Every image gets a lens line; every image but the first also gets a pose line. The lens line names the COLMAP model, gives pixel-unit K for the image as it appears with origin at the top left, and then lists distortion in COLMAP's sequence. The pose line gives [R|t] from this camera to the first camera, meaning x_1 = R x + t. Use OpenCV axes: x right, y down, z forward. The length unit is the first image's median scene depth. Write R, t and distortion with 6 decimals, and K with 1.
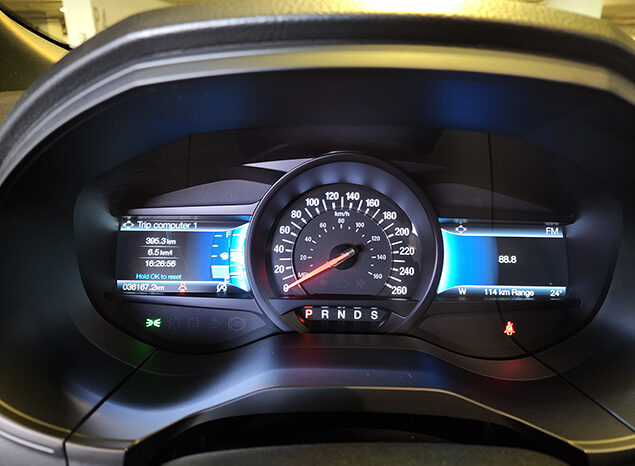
lens RADIAL K [[434.2, 0, 313.2], [0, 434.2, 234.9], [0, 0, 1]] dist [0.038528, -0.032441]
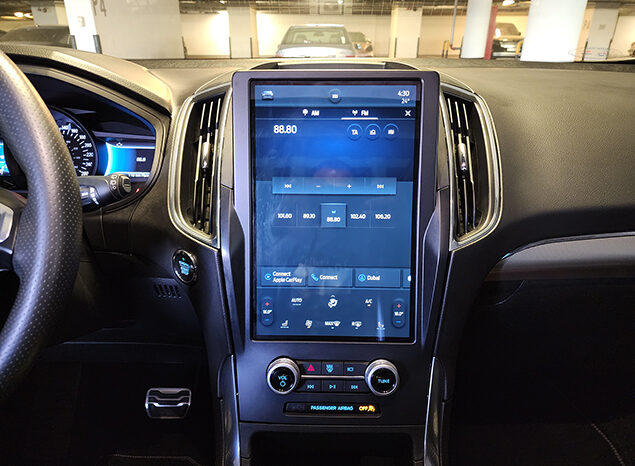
lens RADIAL K [[434.2, 0, 312.2], [0, 434.2, 235.8], [0, 0, 1]] dist [0.038528, -0.032441]
pose [[0.999762, 0.007496, -0.020475, 1.292517], [-0.005559, 0.995642, 0.093093, 0.217276], [0.021083, -0.092957, 0.995447, -1.045072]]
